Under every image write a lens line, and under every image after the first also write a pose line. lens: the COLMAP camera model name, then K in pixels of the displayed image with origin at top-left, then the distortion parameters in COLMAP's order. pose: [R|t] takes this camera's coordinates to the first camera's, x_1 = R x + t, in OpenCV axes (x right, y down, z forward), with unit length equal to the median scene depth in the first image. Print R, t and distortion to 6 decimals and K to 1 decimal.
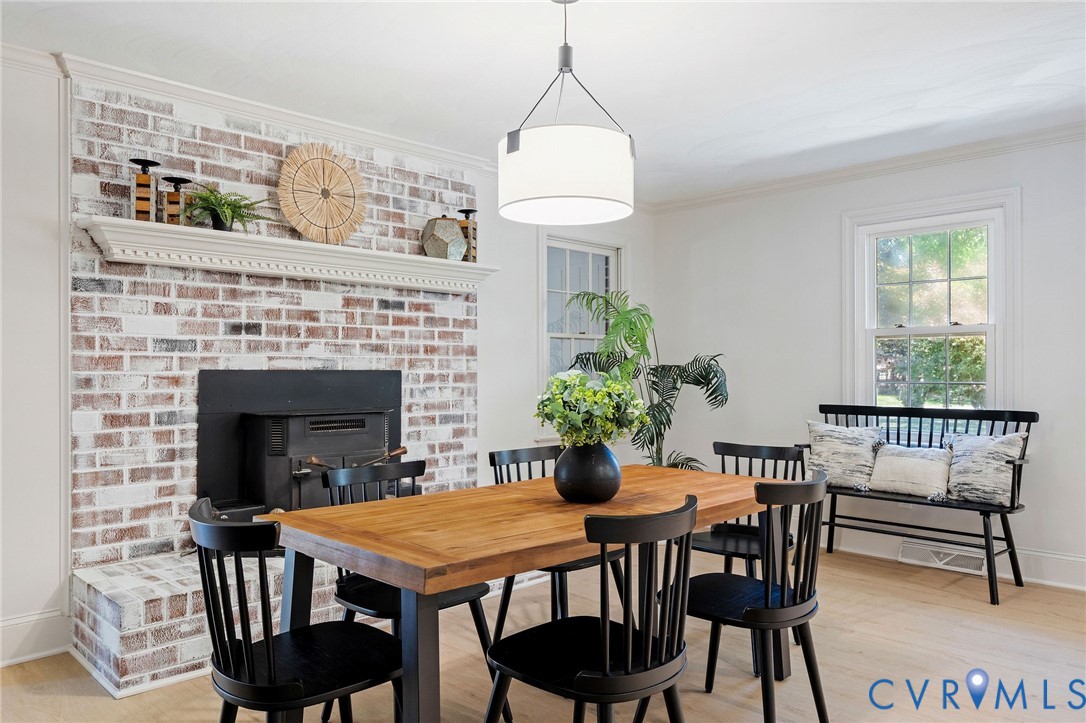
lens RADIAL K [[770.6, 0, 544.6], [0, 770.6, 363.7], [0, 0, 1]] dist [-0.005505, -0.000807]
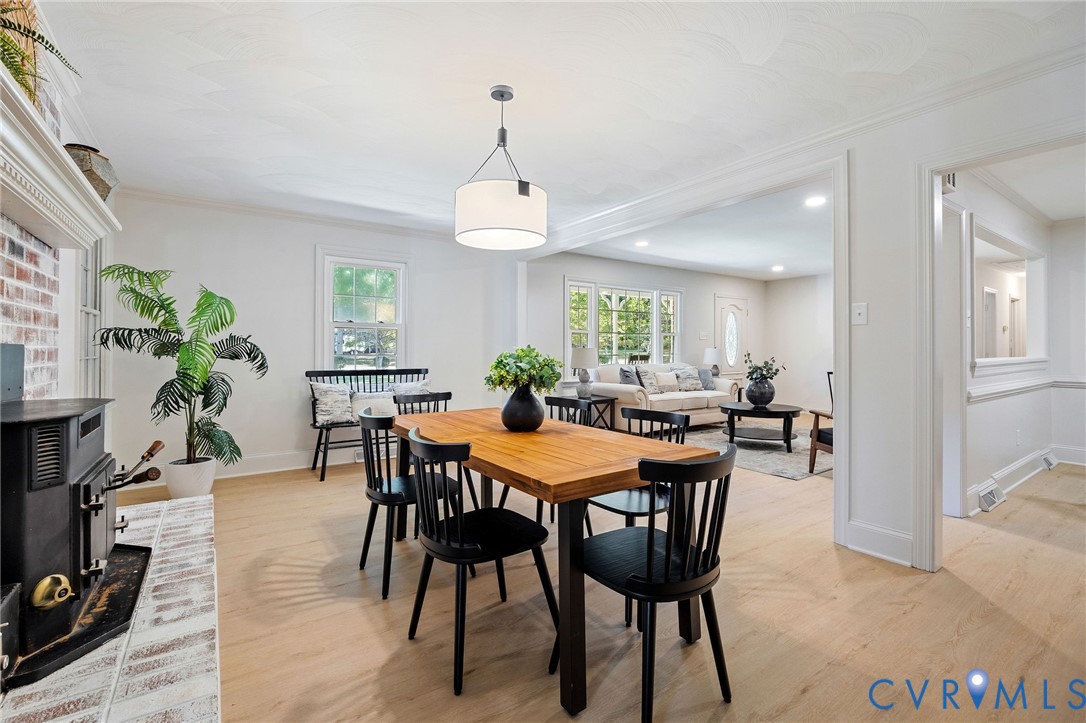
lens RADIAL K [[475.1, 0, 545.9], [0, 475.1, 356.1], [0, 0, 1]] dist [-0.001467, -0.000216]
pose [[0.174375, -0.011824, 0.984608, -0.508784], [-0.006332, 0.999894, 0.013129, 0.010131], [-0.984659, -0.008524, 0.174282, 0.437134]]
